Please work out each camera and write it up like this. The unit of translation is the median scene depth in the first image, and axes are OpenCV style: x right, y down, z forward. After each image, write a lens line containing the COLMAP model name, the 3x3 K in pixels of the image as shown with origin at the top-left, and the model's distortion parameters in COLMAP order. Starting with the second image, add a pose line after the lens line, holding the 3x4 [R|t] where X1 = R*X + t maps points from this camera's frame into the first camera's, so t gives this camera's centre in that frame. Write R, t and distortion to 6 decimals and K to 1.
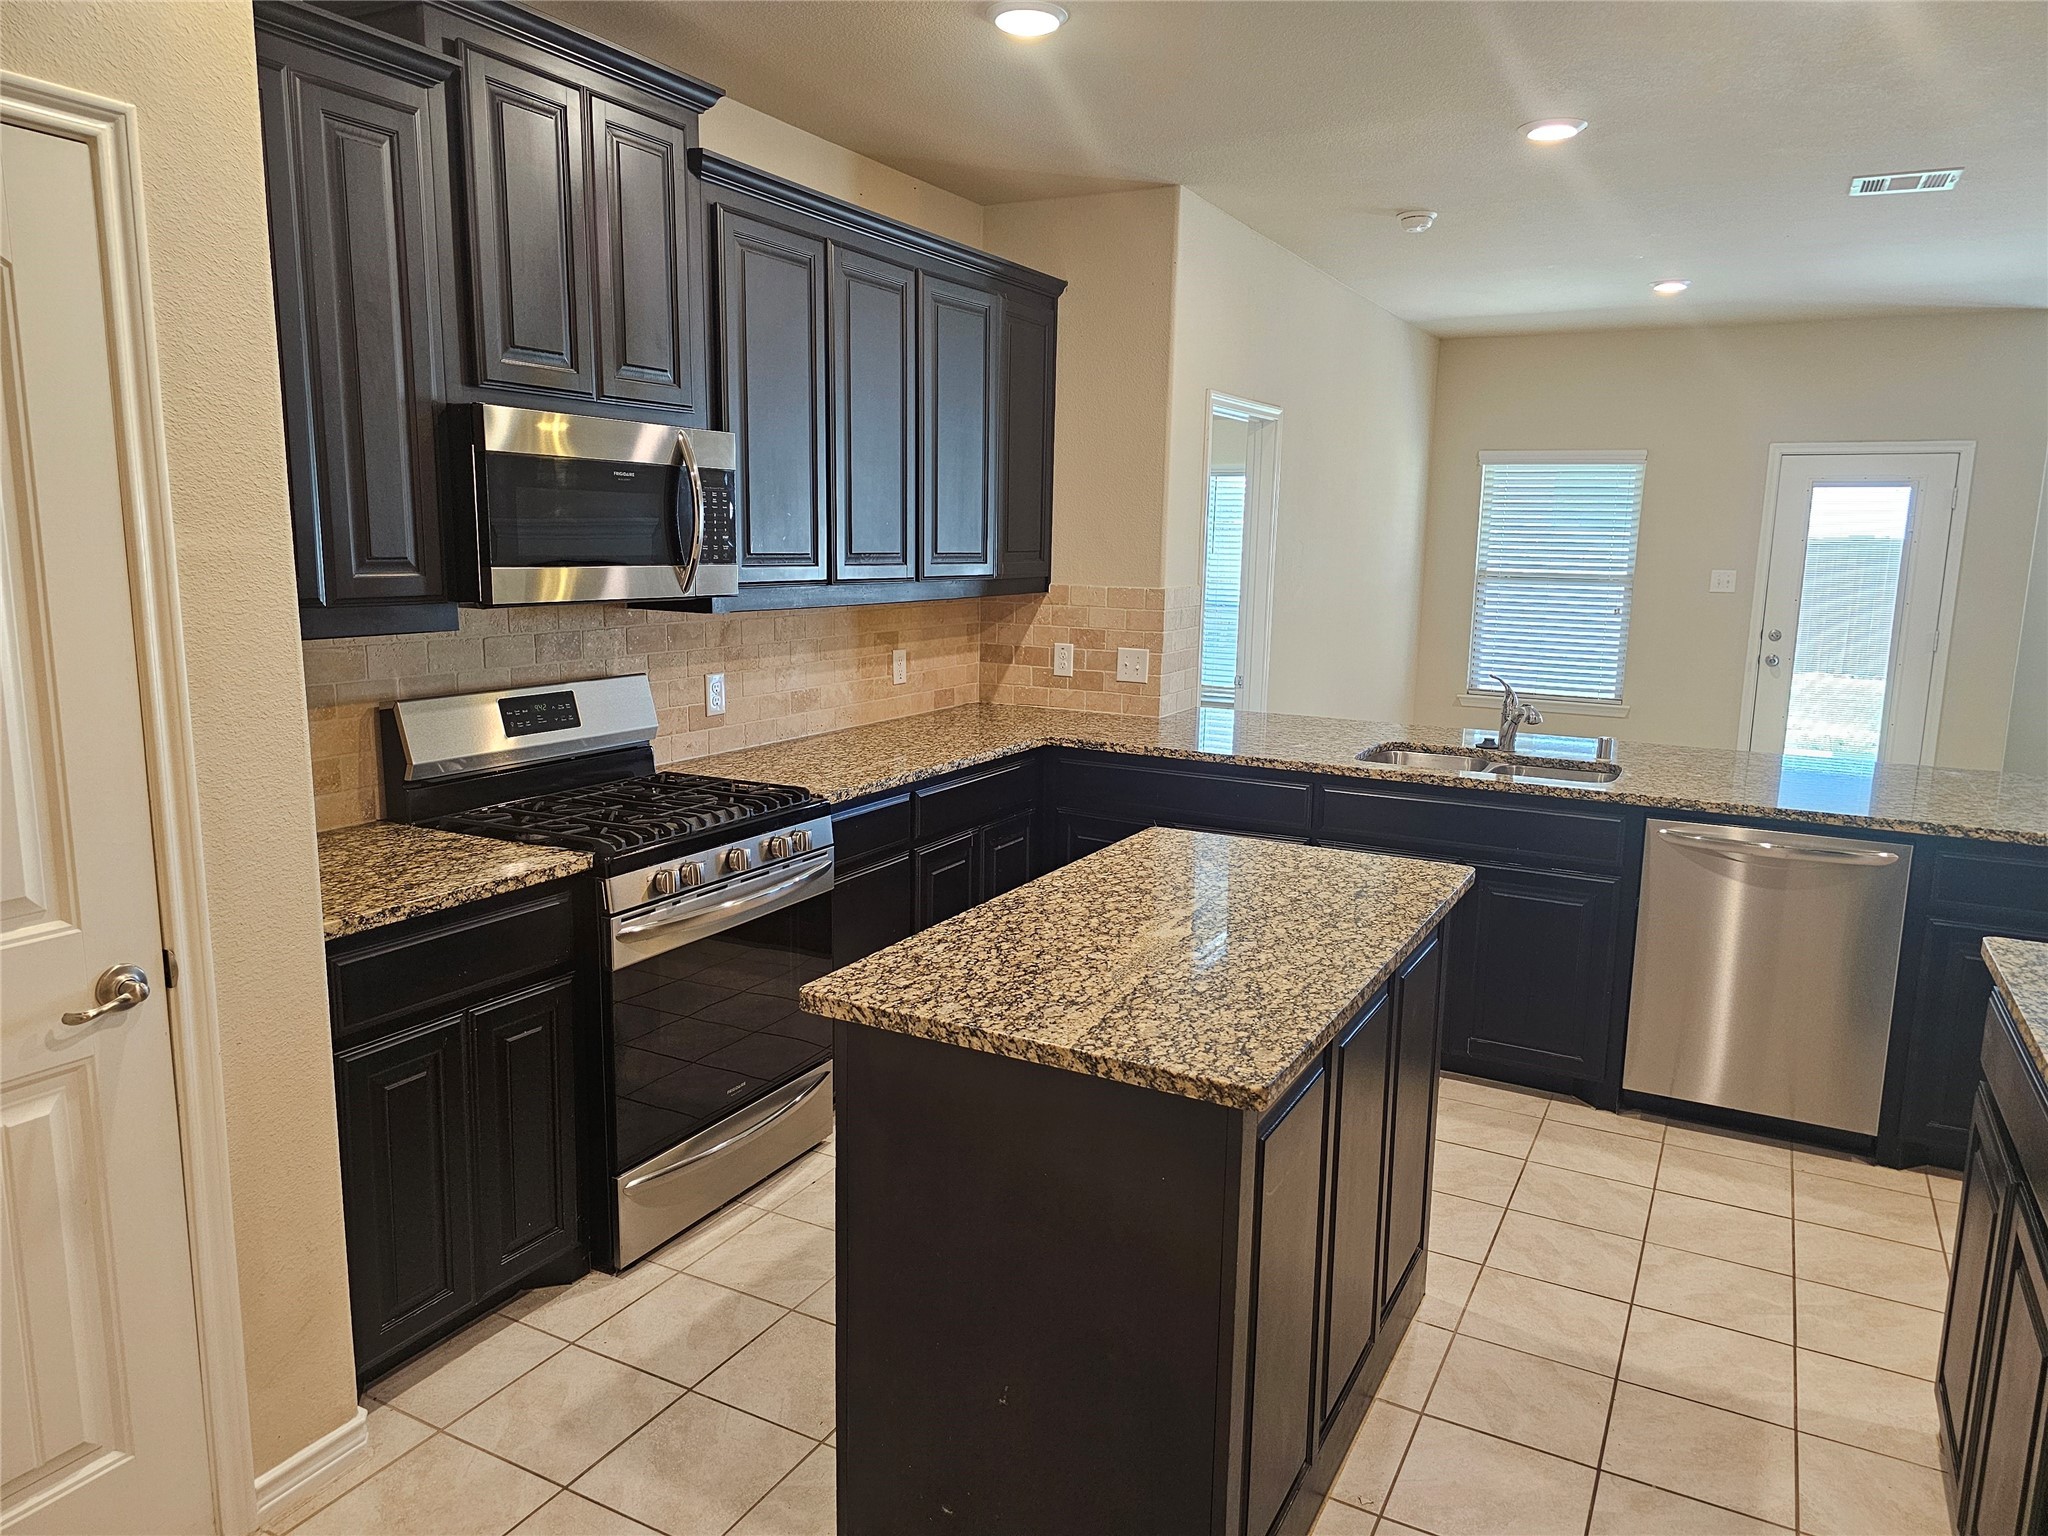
lens RADIAL K [[1365.1, 0, 1053.5], [0, 1365.1, 763.7], [0, 0, 1]] dist [0.158302, -0.174539]
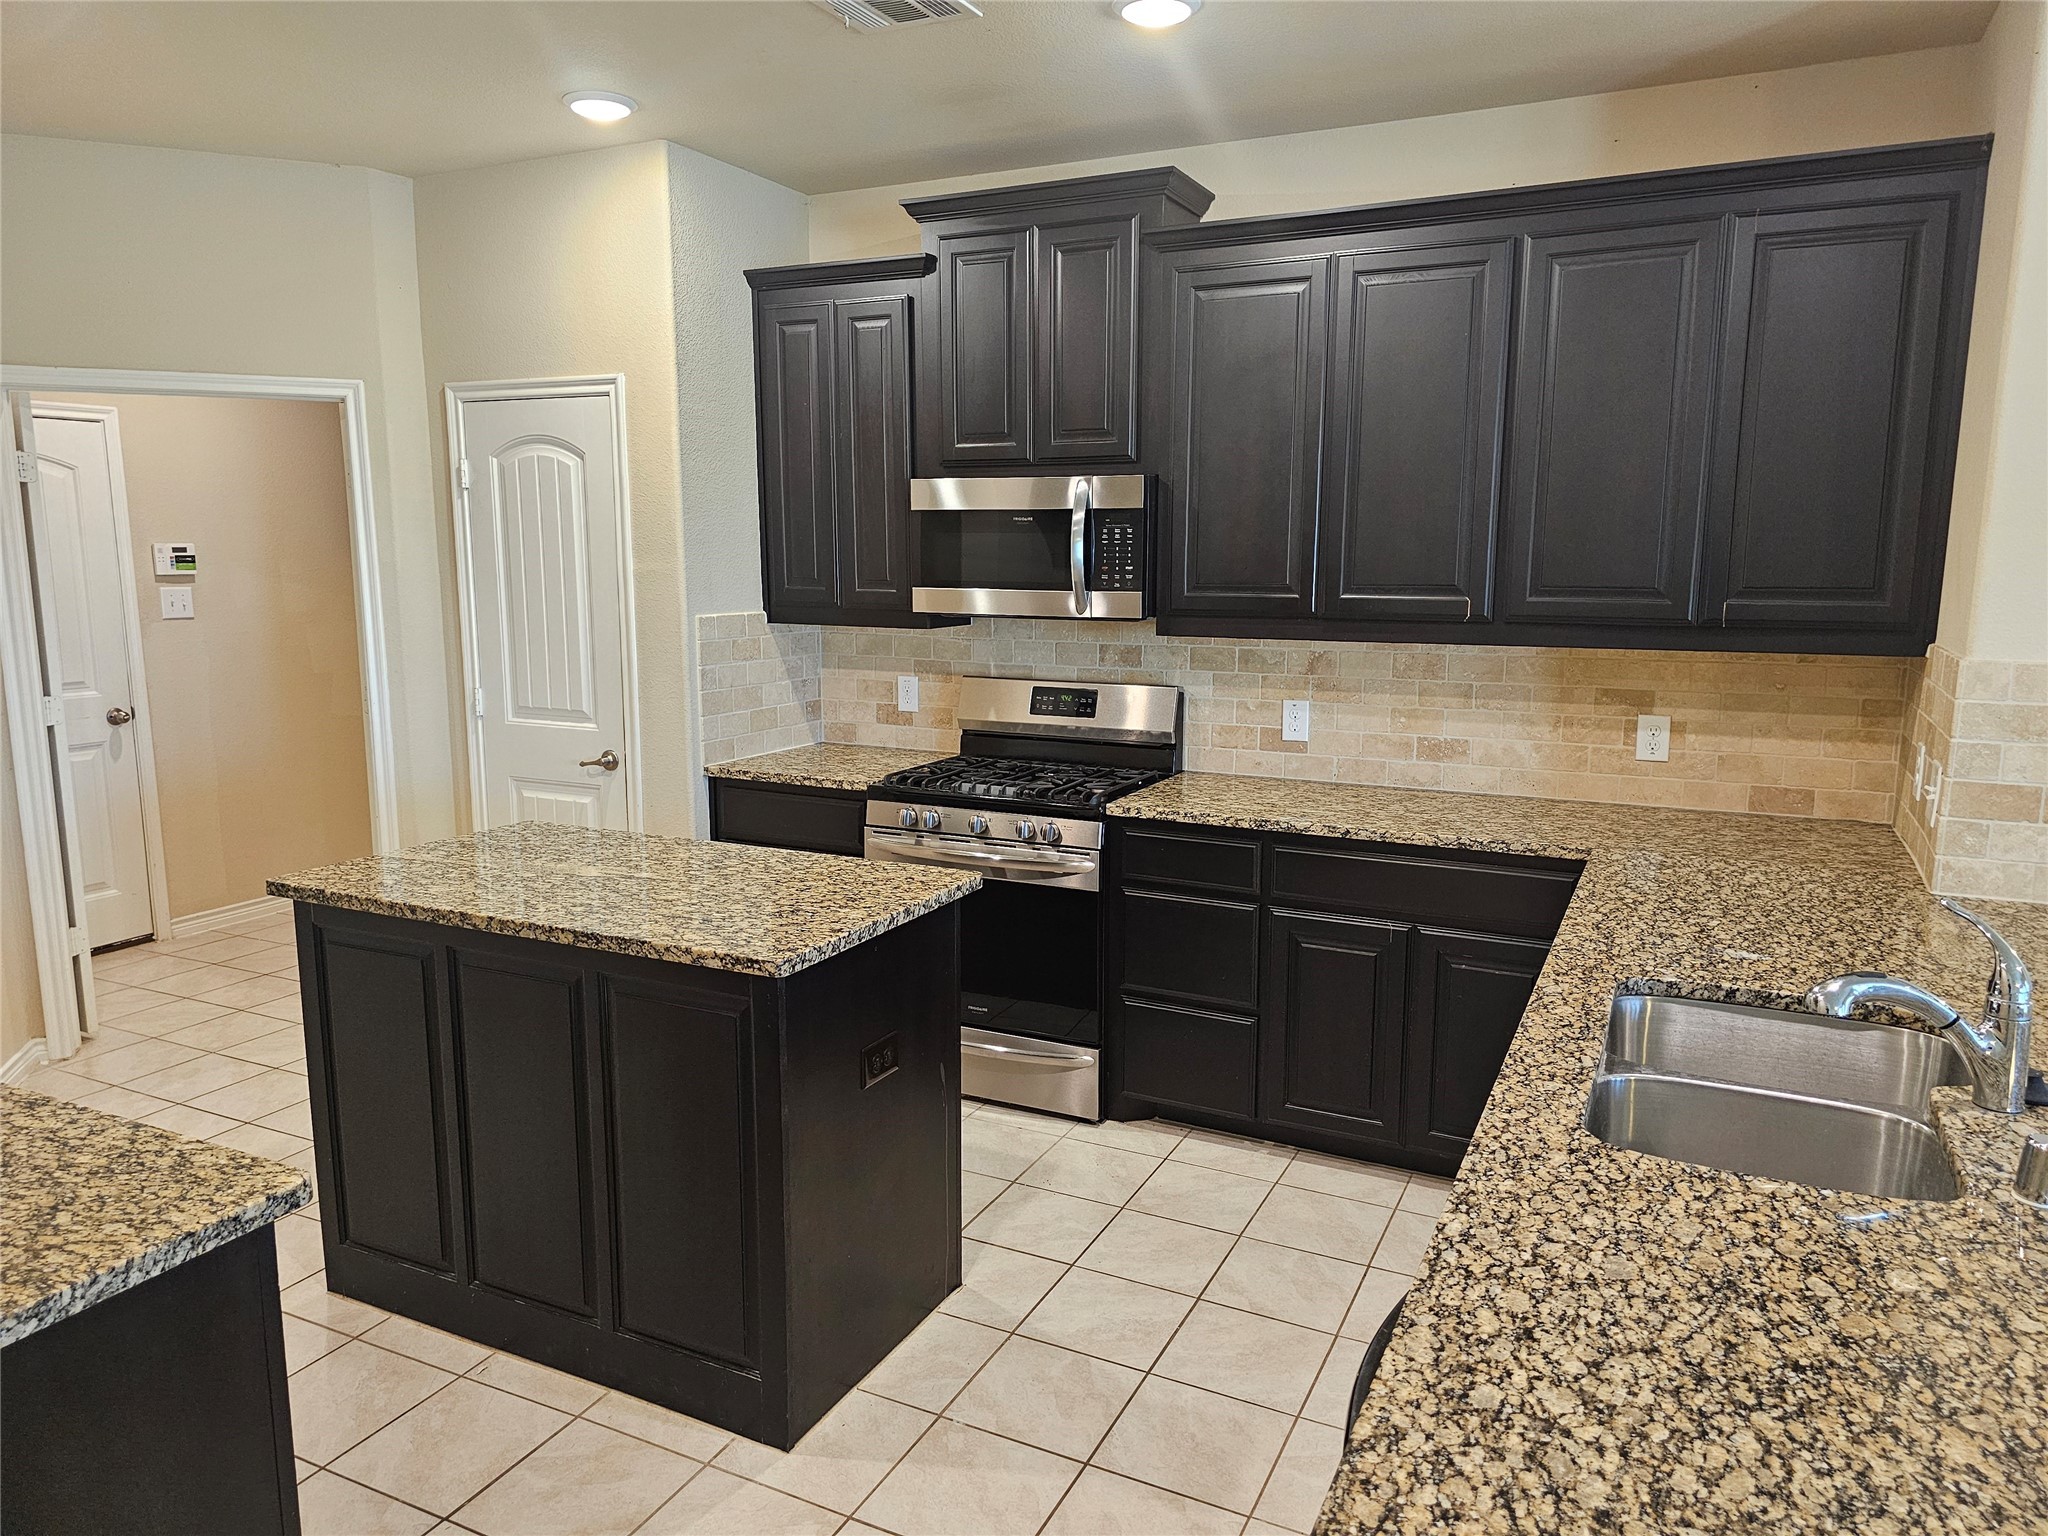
lens RADIAL K [[1374.3, 0, 1027.2], [0, 1374.3, 759.3], [0, 0, 1]] dist [0.085018, -0.079442]
pose [[0.025104, 0.133354, -0.990750, 1.206925], [-0.169651, 0.977256, 0.127239, -0.186416], [0.985184, 0.164888, 0.047156, 1.187684]]
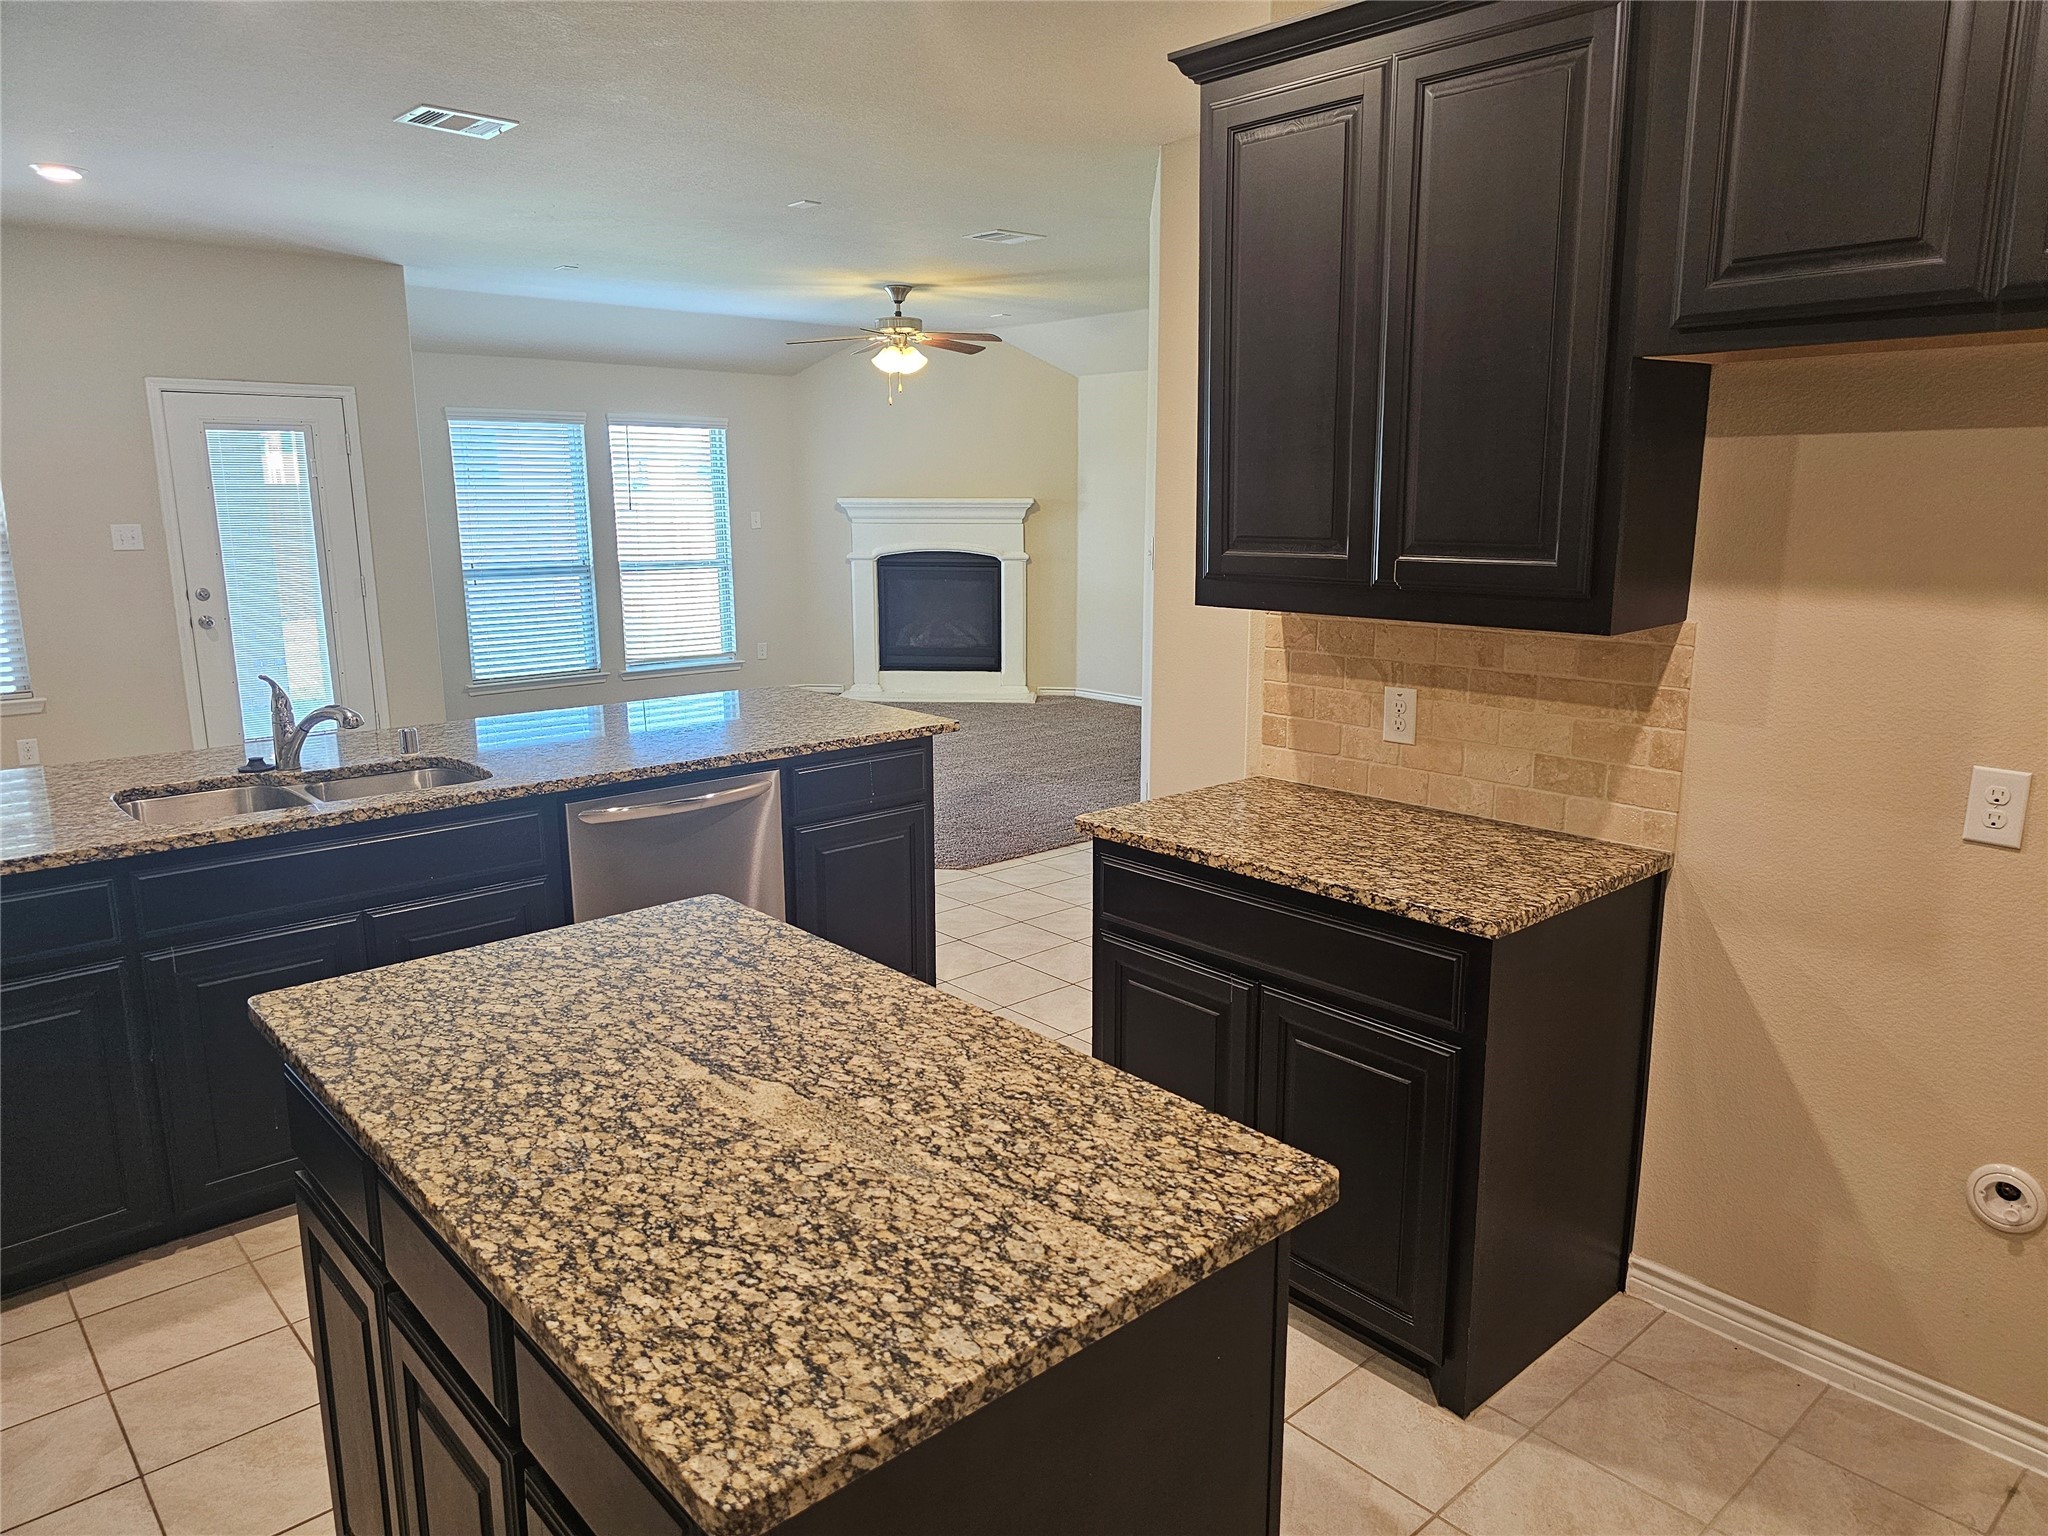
lens RADIAL K [[1374.3, 0, 1027.2], [0, 1374.3, 759.3], [0, 0, 1]] dist [0.085018, -0.079442]
pose [[0.346992, -0.205058, 0.915176, -0.419969], [0.167078, 0.973712, 0.154826, -0.112977], [-0.922866, 0.099182, 0.372131, 0.548770]]
